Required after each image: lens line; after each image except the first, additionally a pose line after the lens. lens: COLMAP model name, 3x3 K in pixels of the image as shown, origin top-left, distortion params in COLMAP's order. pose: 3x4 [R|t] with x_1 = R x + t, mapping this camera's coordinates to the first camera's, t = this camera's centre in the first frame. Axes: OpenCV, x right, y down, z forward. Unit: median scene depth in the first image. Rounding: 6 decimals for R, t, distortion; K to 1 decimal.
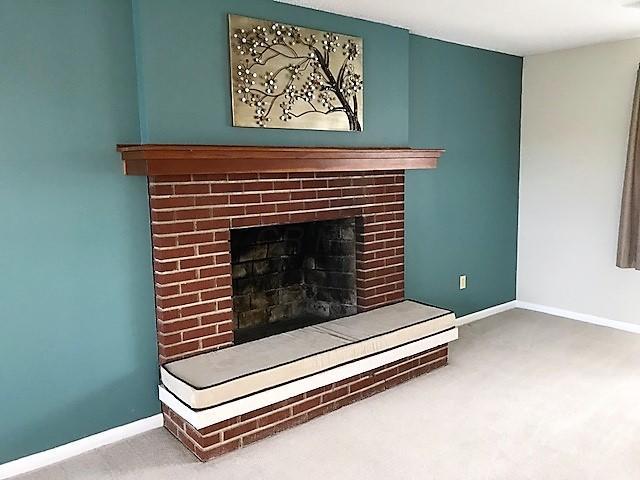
lens RADIAL K [[536.8, 0, 318.8], [0, 536.8, 241.1], [0, 0, 1]] dist [0.034675, -0.028772]
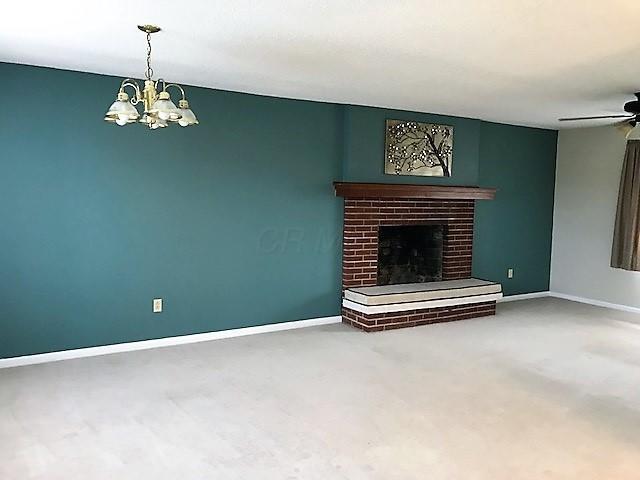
lens RADIAL K [[536.8, 0, 315.6], [0, 536.8, 225.3], [0, 0, 1]] dist [0.034675, -0.028772]
pose [[0.988414, 0.054336, -0.141724, -0.104744], [-0.064571, 0.995549, -0.068645, 0.111630], [0.137364, 0.077001, 0.987523, -0.850028]]
